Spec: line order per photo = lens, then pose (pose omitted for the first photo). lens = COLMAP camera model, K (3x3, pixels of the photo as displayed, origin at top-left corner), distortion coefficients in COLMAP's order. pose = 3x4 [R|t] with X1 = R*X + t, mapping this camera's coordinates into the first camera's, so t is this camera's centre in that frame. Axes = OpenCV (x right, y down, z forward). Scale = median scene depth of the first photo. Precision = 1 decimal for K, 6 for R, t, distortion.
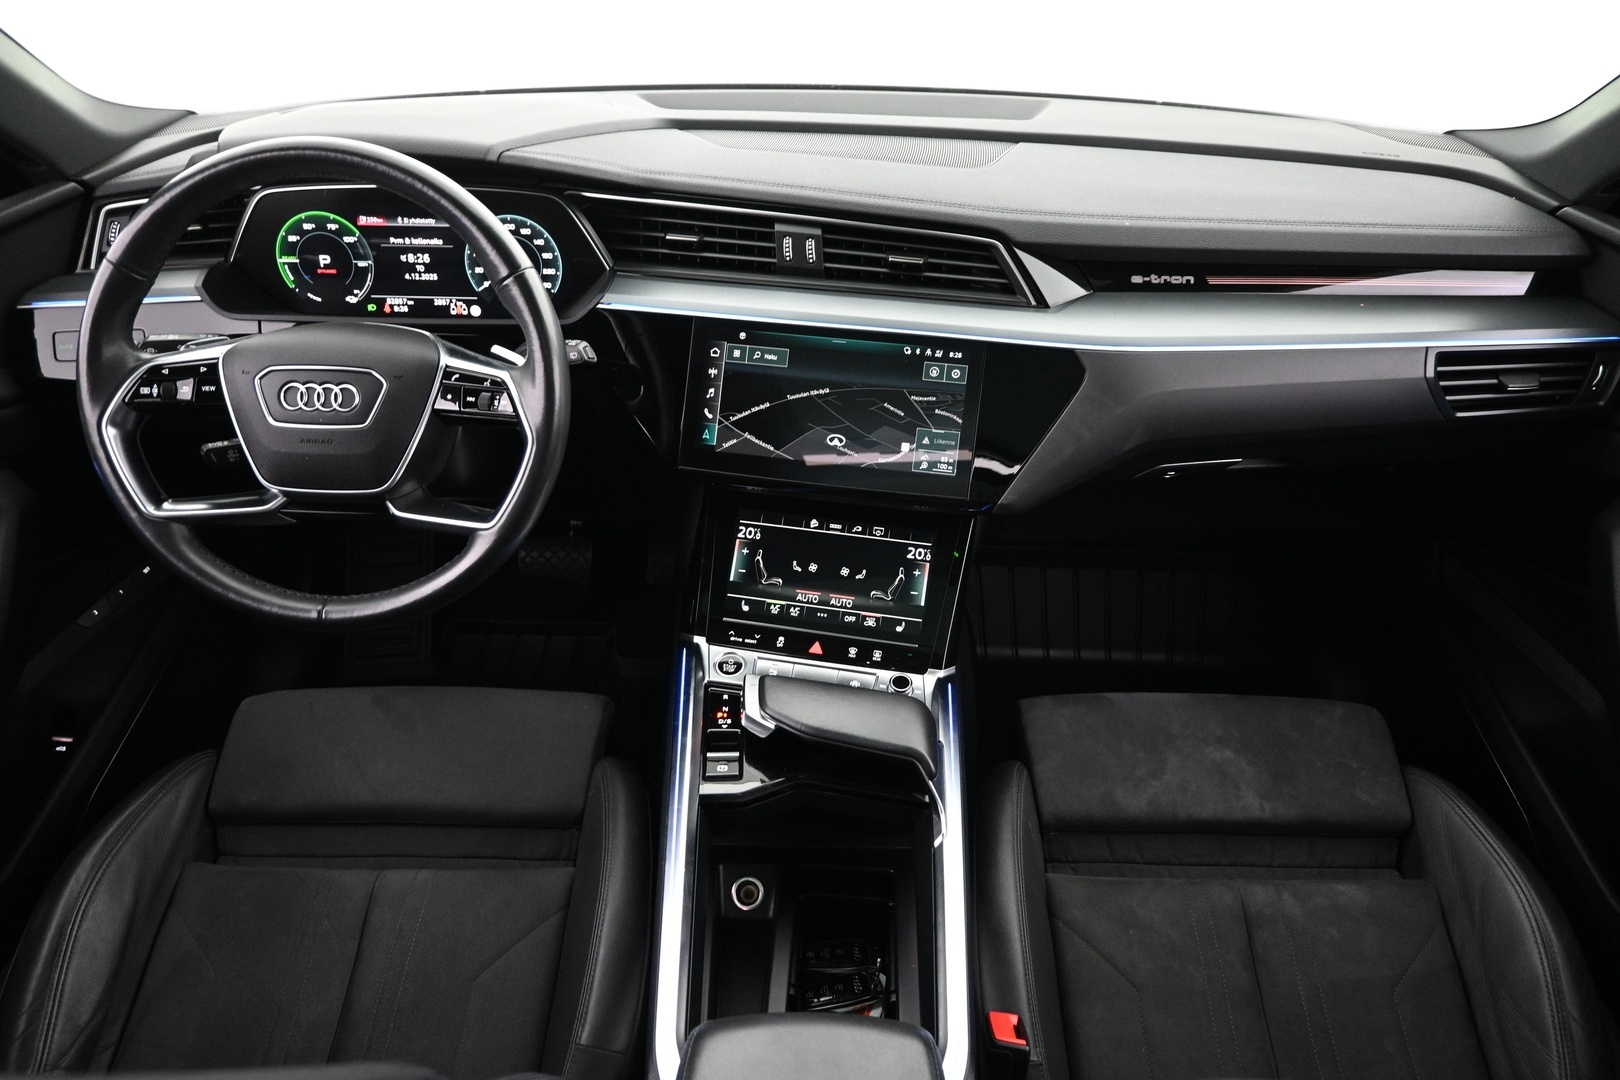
lens RADIAL K [[1101.5, 0, 814.5], [0, 1101.5, 536.9], [0, 0, 1]] dist [-0.005975, 0.000304]
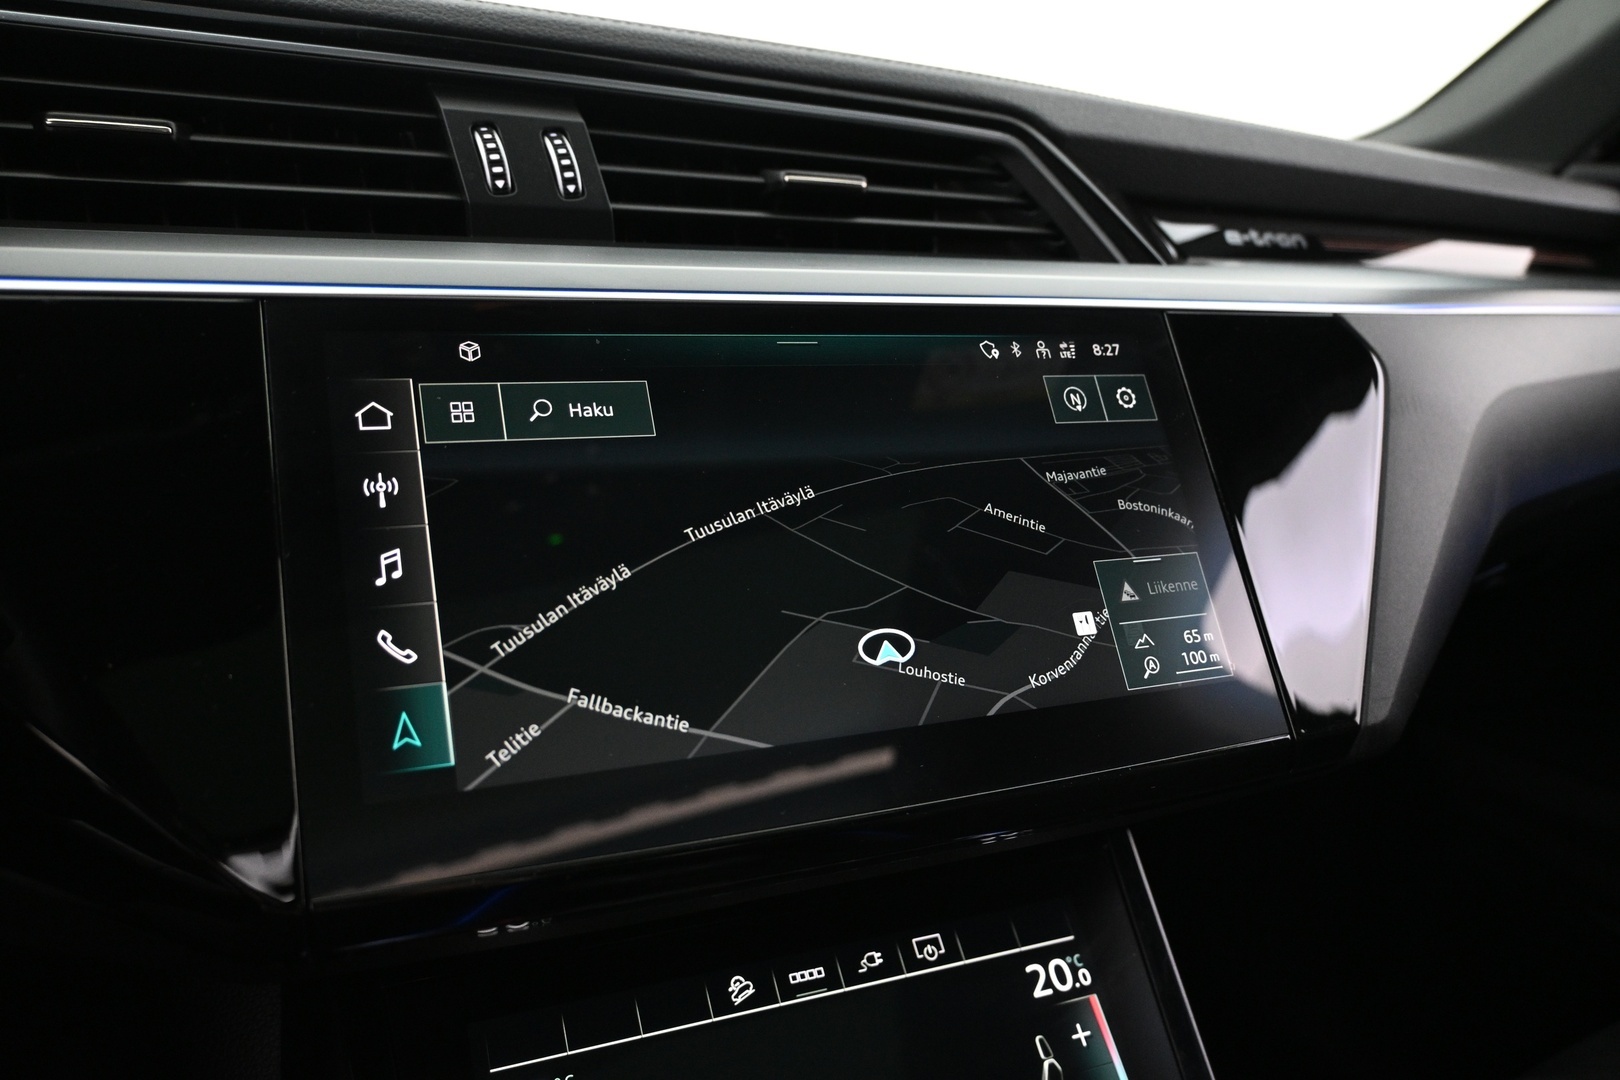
lens RADIAL K [[1218.1, 0, 805.7], [0, 1218.1, 534.4], [0, 0, 1]] dist [-0.017474, 0.007366]
pose [[0.821592, -0.115517, 0.558249, -0.160613], [0.300438, 0.919965, -0.251797, -0.038488], [-0.484483, 0.374594, 0.790542, 0.699330]]
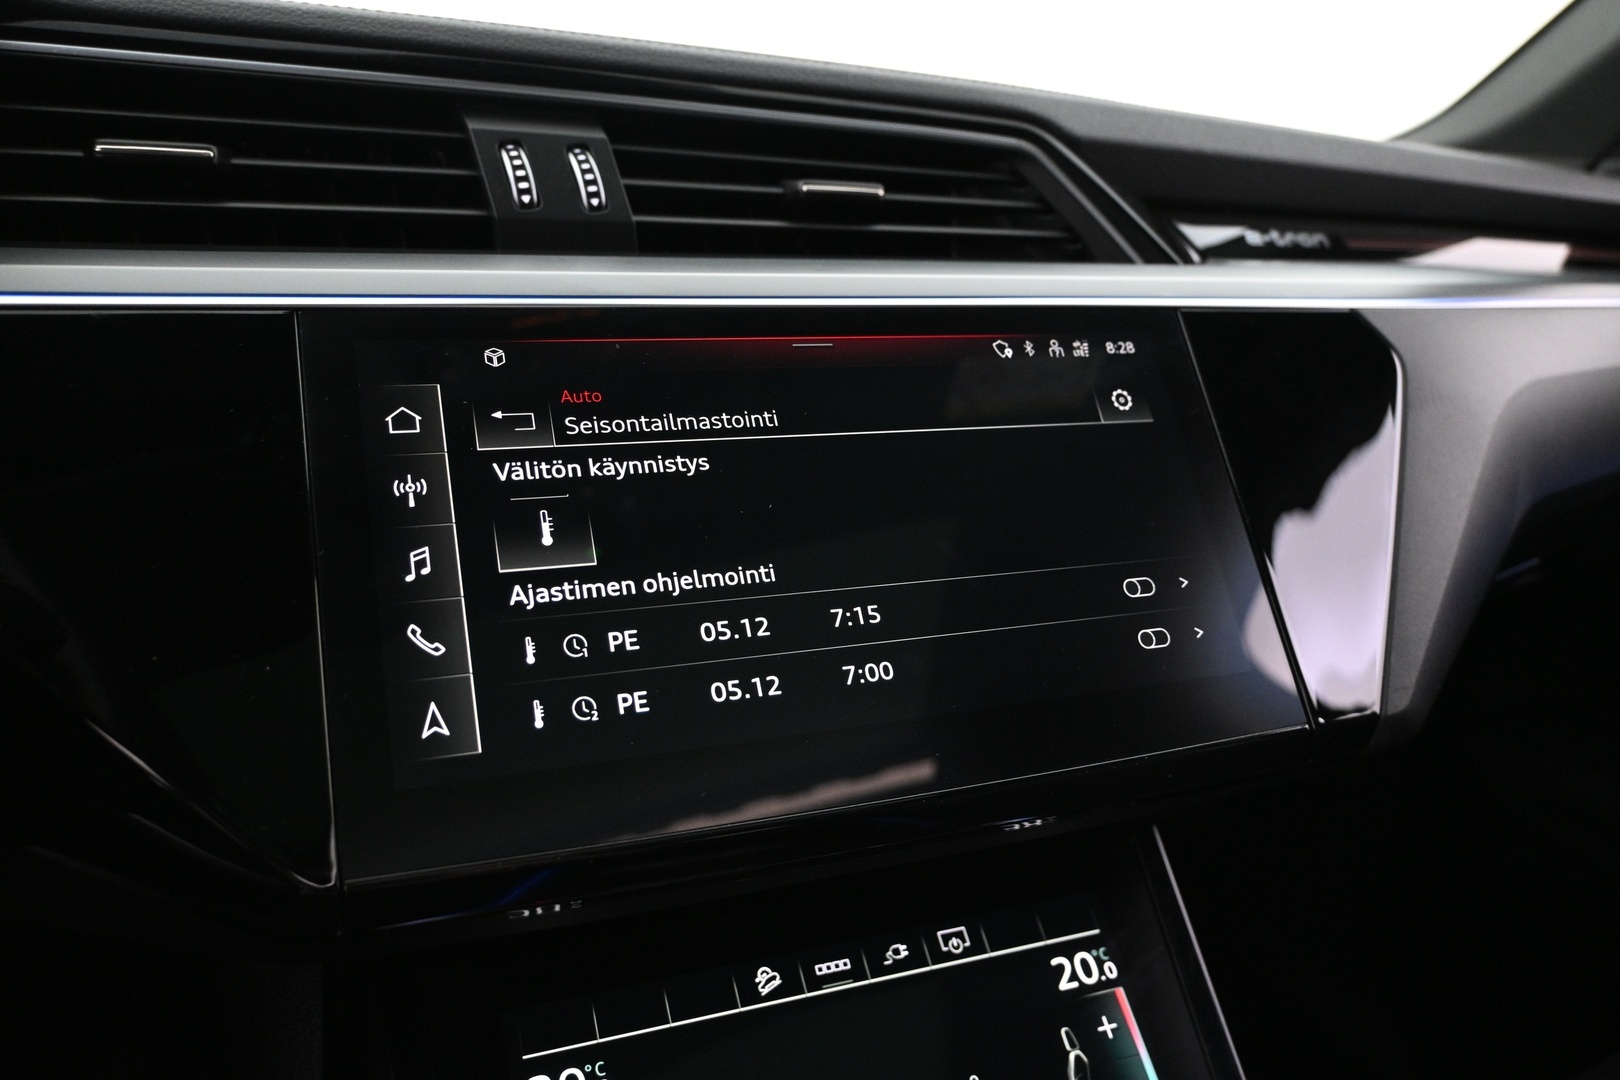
lens RADIAL K [[1218.1, 0, 805.8], [0, 1218.1, 533.8], [0, 0, 1]] dist [-0.017474, 0.007366]
pose [[0.839652, -0.118660, 0.530005, -0.159744], [0.303536, 0.911744, -0.276747, -0.029264], [-0.450390, 0.393247, 0.801565, 0.692014]]
